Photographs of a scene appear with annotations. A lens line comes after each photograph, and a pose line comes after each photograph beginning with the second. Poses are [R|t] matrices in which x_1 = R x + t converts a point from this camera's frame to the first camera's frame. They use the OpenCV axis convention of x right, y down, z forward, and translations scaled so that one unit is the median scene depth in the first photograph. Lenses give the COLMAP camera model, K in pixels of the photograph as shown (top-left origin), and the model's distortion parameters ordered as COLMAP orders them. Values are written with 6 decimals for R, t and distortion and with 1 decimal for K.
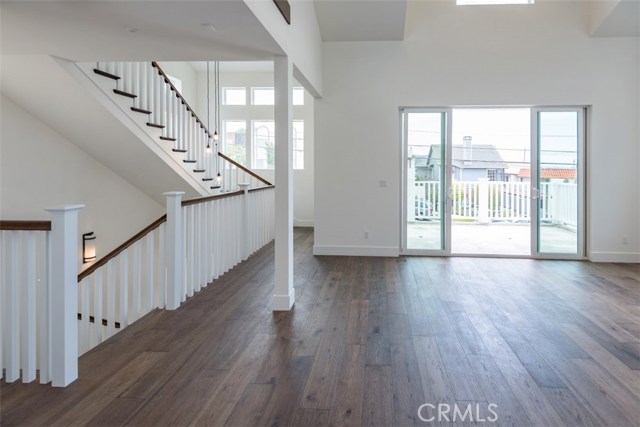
lens RADIAL K [[314.6, 0, 362.4], [0, 314.6, 169.4], [0, 0, 1]] dist [0.003835, -0.000865]
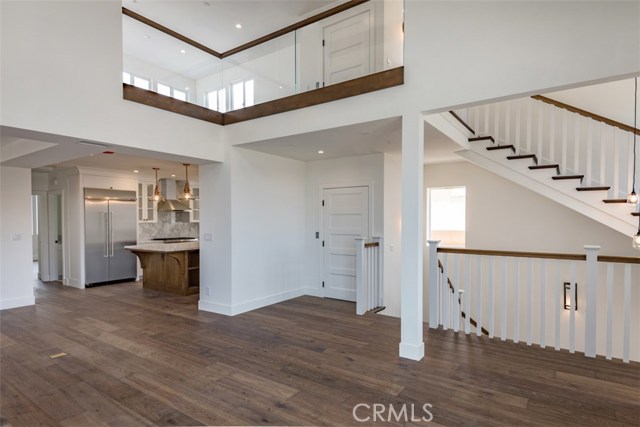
lens RADIAL K [[346.2, 0, 315.4], [0, 346.2, 221.6], [0, 0, 1]] dist [0.005129, 0.000153]
pose [[-0.524270, -0.000346, -0.851552, 0.597639], [-0.013166, 0.999884, 0.007699, -0.006033], [0.851451, 0.015248, -0.524213, 0.888466]]
